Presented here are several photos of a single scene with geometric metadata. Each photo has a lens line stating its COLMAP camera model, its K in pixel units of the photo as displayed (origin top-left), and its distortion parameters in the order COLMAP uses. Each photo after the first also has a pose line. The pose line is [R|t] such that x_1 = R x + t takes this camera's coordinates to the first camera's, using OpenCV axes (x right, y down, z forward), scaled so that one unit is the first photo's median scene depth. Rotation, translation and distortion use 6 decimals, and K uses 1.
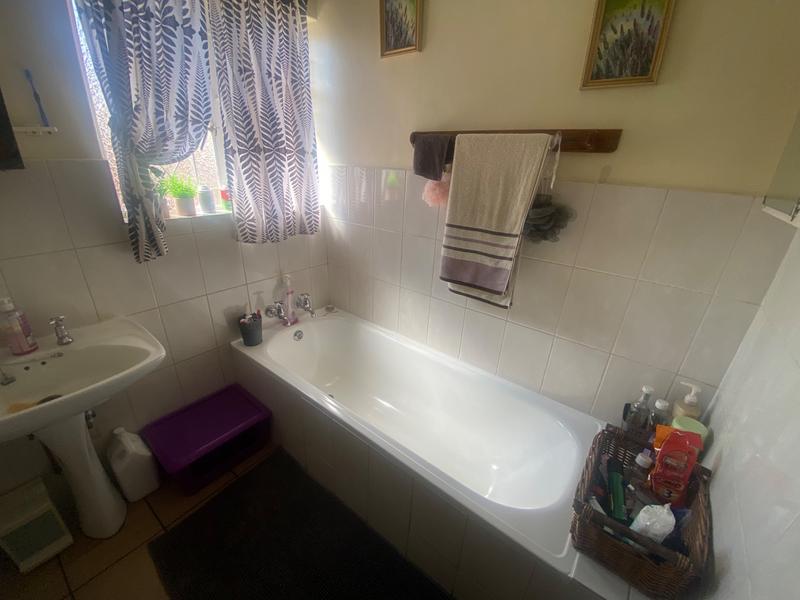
lens RADIAL K [[323.1, 0, 400.0], [0, 323.1, 300.0], [0, 0, 1]] dist [0.001452, -0.014175]
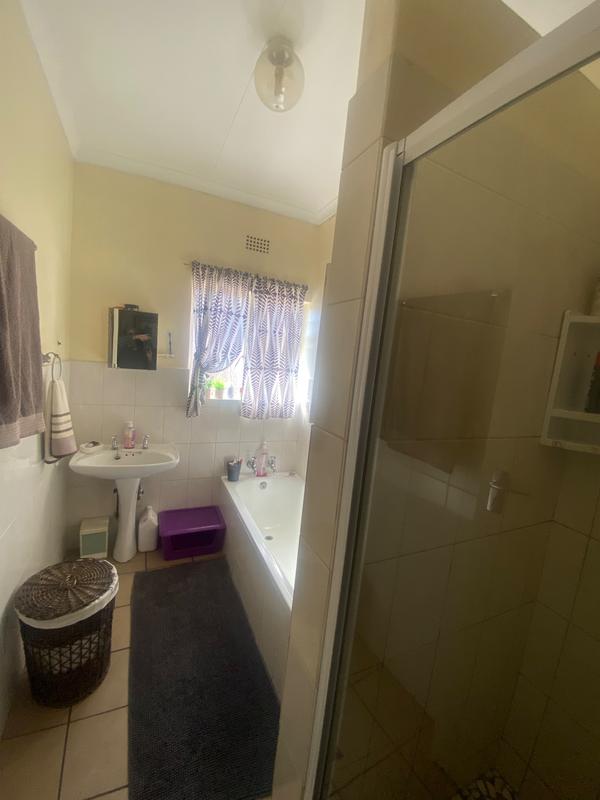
lens RADIAL K [[323.1, 0, 306.2], [0, 323.1, 394.3], [0, 0, 1]] dist [0.001452, -0.014175]
pose [[0.894401, 0.107216, -0.434225, 0.592548], [-0.237987, 0.936080, -0.259067, 0.077717], [0.378693, 0.335049, 0.862748, -0.415890]]
